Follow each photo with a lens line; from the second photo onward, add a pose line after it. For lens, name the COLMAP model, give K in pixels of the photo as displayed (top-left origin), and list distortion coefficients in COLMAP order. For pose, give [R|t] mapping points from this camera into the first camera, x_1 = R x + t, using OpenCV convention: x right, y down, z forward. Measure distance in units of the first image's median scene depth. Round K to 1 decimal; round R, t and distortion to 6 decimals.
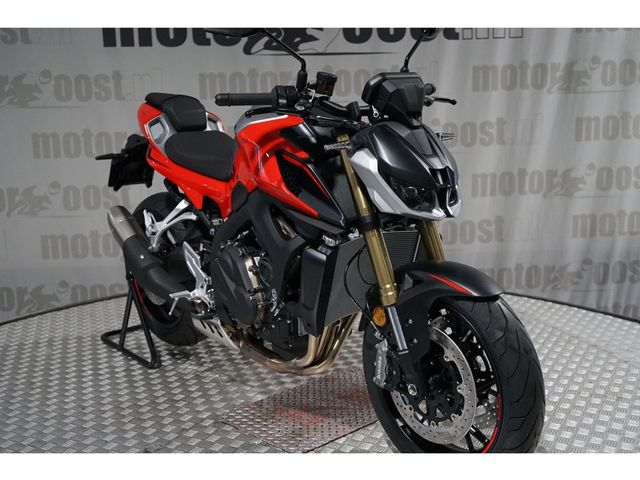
lens RADIAL K [[786.0, 0, 319.4], [0, 786.0, 243.6], [0, 0, 1]] dist [0.024294, 0.000000]
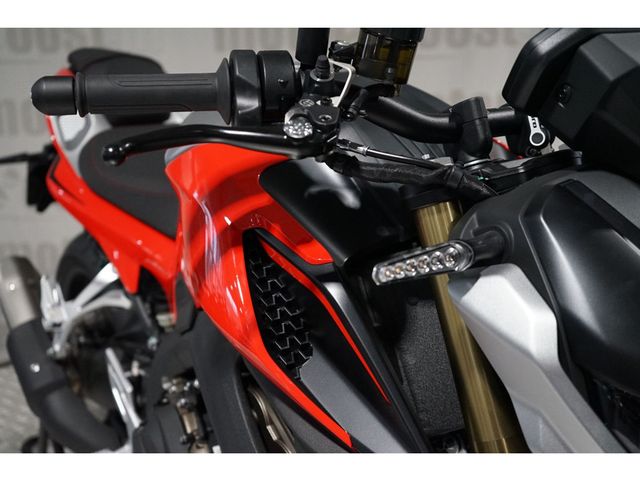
lens RADIAL K [[786.0, 0, 321.2], [0, 786.0, 239.1], [0, 0, 1]] dist [0.024294, 0.000000]
pose [[0.995294, 0.028975, -0.092467, 0.012487], [-0.022664, 0.997388, 0.068589, -0.139544], [0.094213, -0.066171, 0.993351, 0.644551]]
